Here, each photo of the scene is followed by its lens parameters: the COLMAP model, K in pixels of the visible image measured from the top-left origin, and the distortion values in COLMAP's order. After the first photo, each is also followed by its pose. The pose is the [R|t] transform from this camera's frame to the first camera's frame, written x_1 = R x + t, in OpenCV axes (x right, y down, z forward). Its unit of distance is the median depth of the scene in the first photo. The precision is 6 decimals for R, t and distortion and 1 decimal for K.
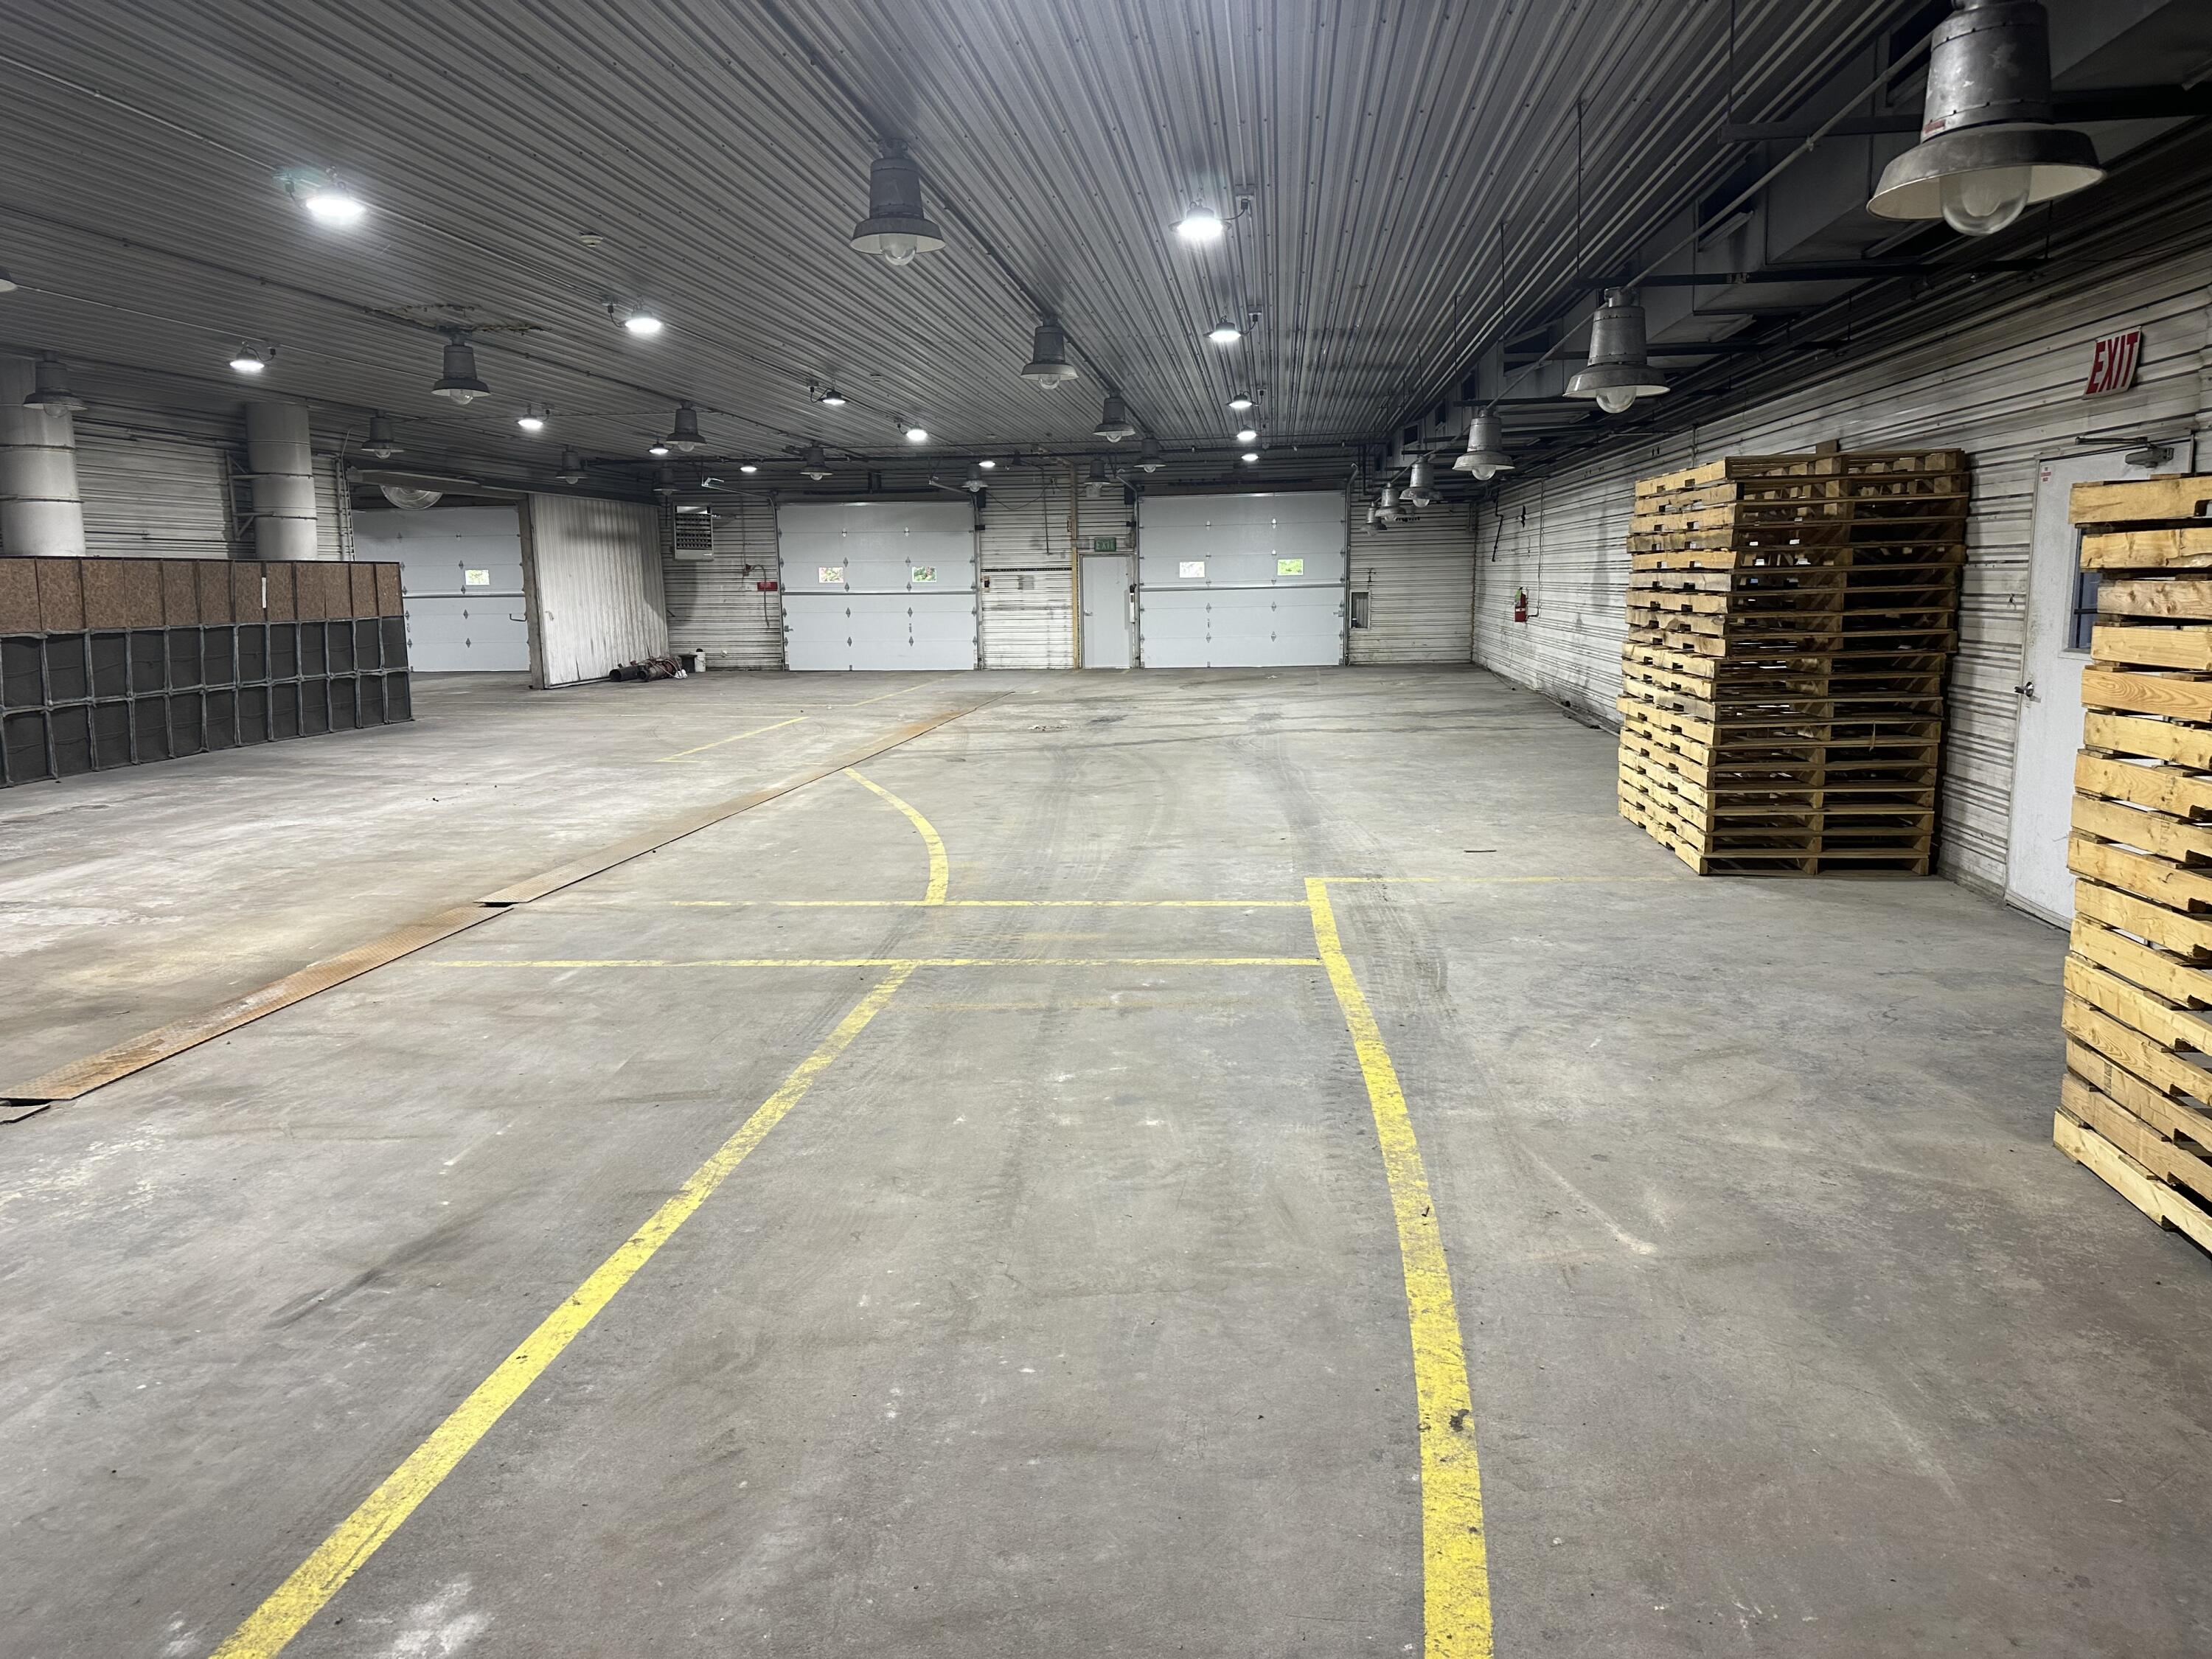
lens RADIAL K [[1598.6, 0, 1102.1], [0, 1598.6, 823.8], [0, 0, 1]] dist [0.037562, -0.042224]
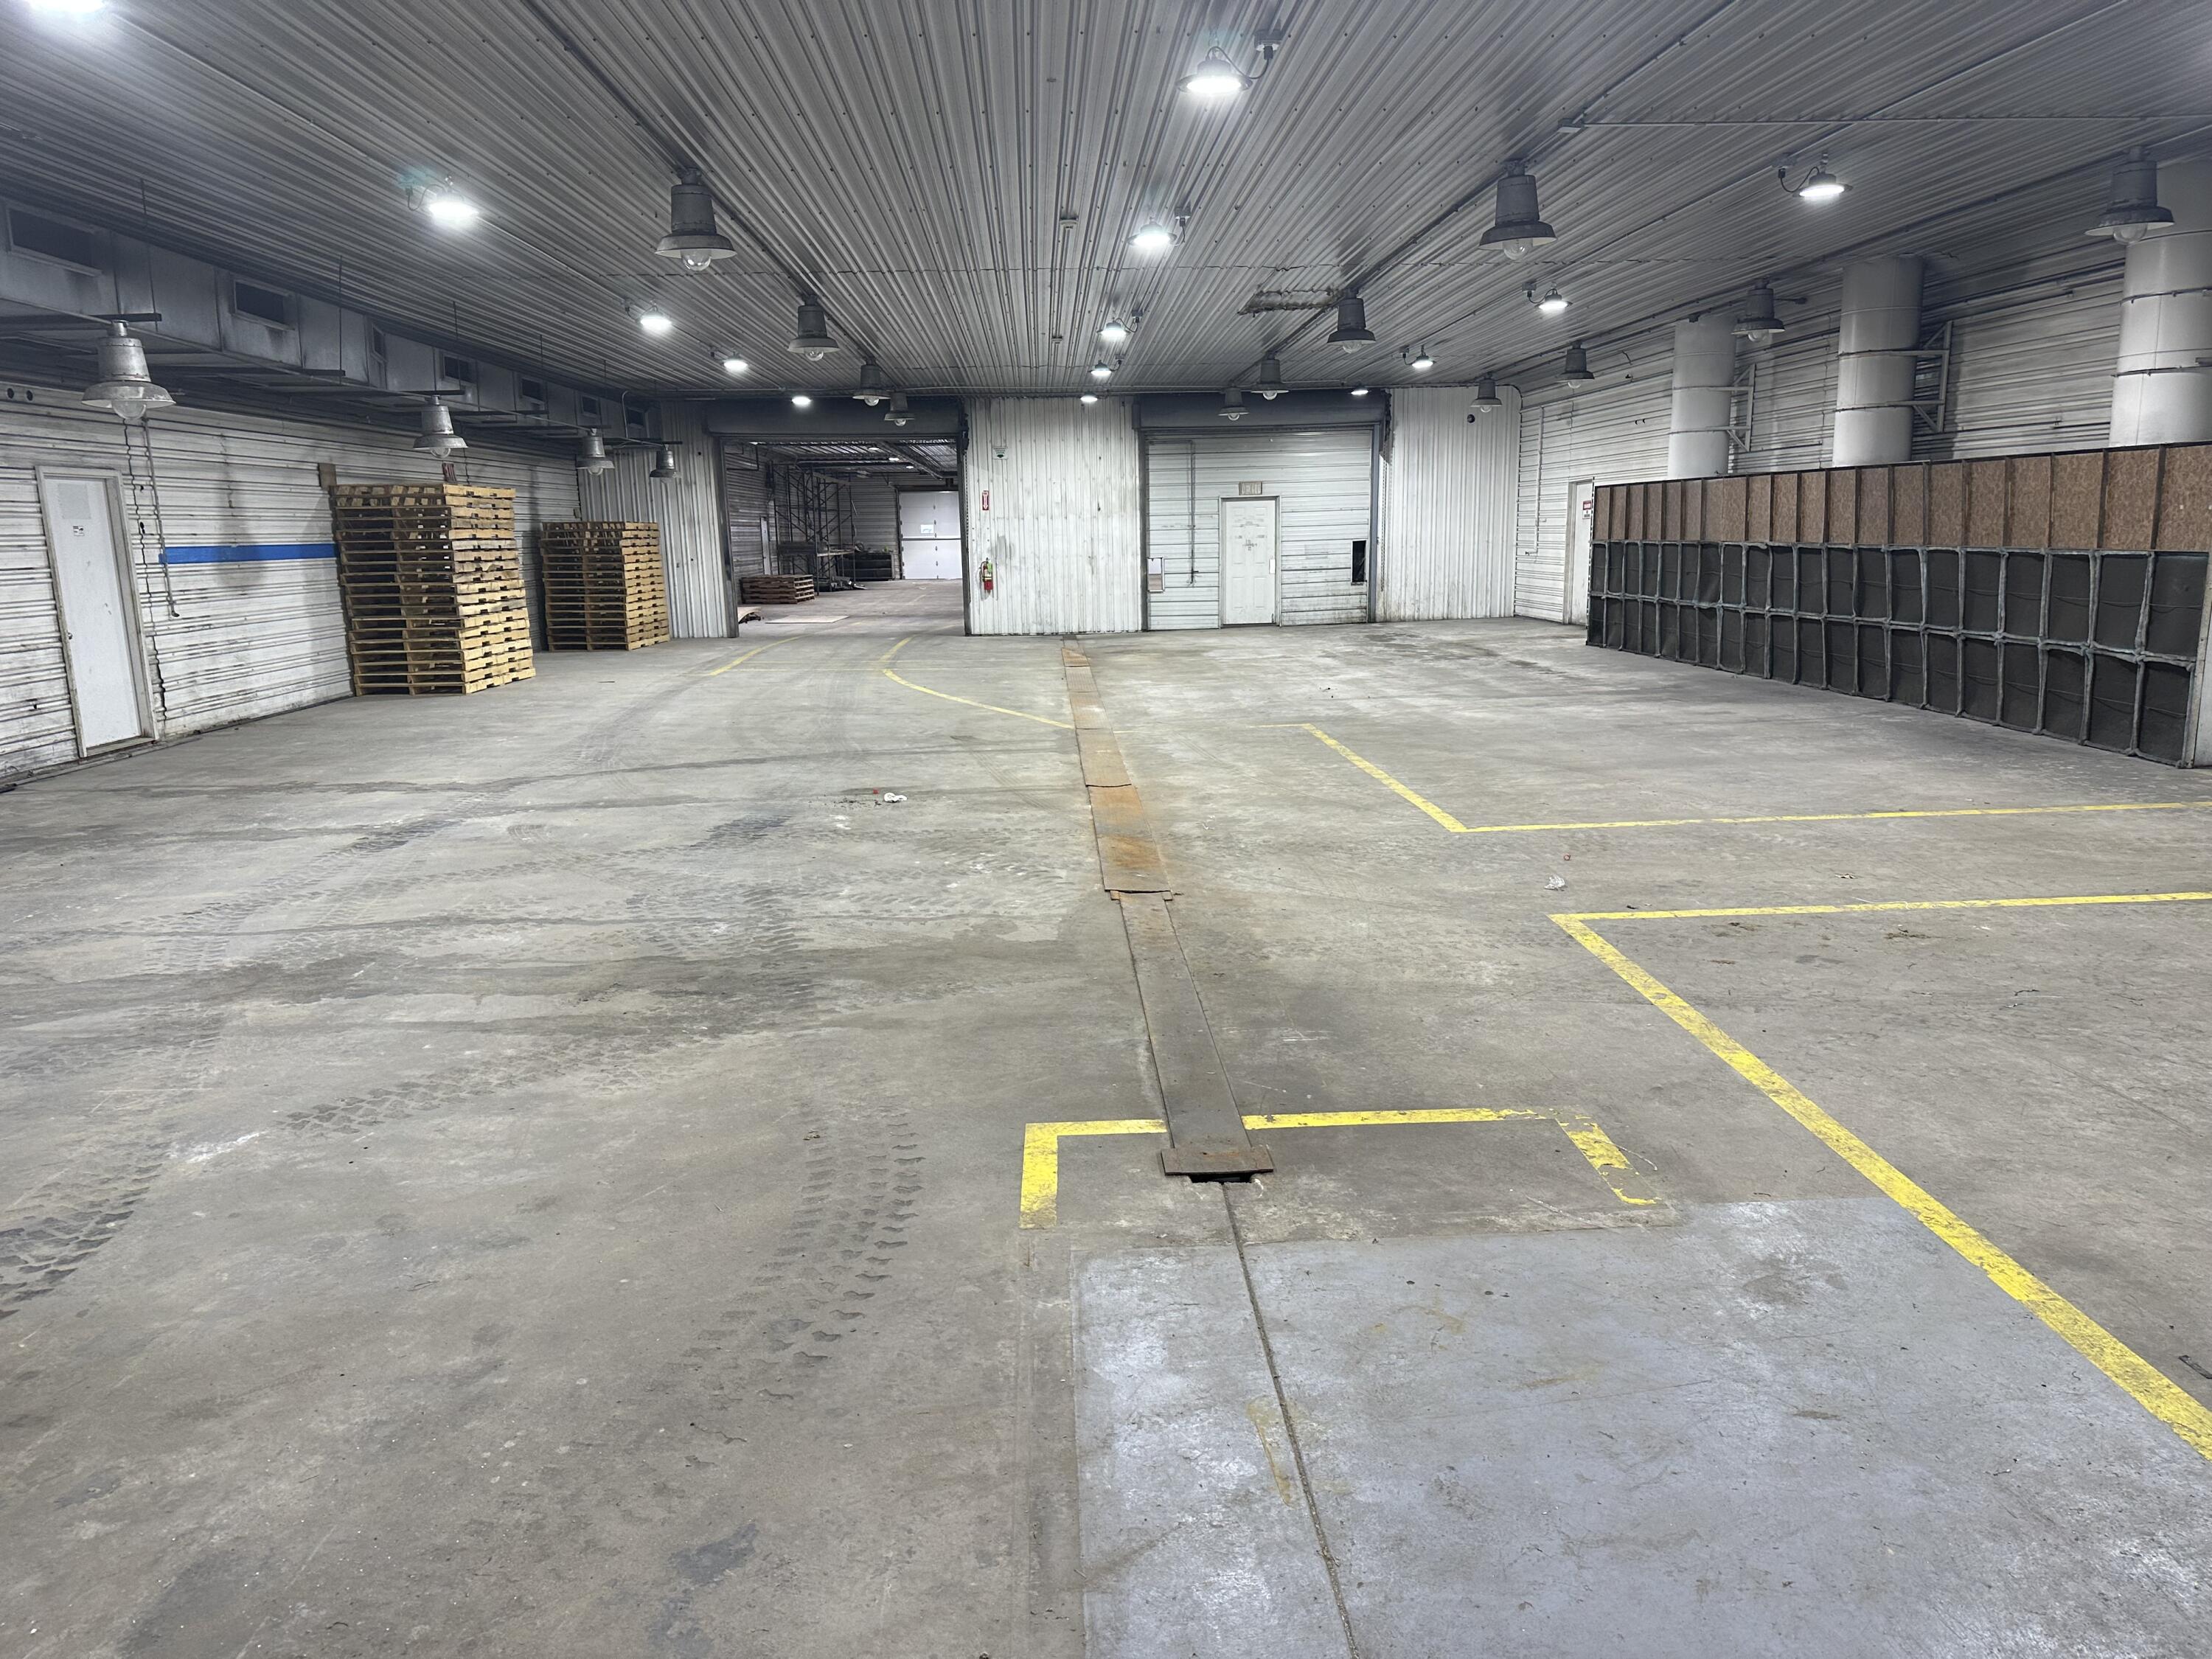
lens RADIAL K [[1598.6, 0, 1090.1], [0, 1598.6, 826.7], [0, 0, 1]] dist [0.037562, -0.042224]
pose [[-0.990326, 0.057565, -0.126255, -0.052708], [0.013678, 0.945952, 0.324017, -0.256861], [0.138083, 0.319156, -0.937589, 1.736284]]
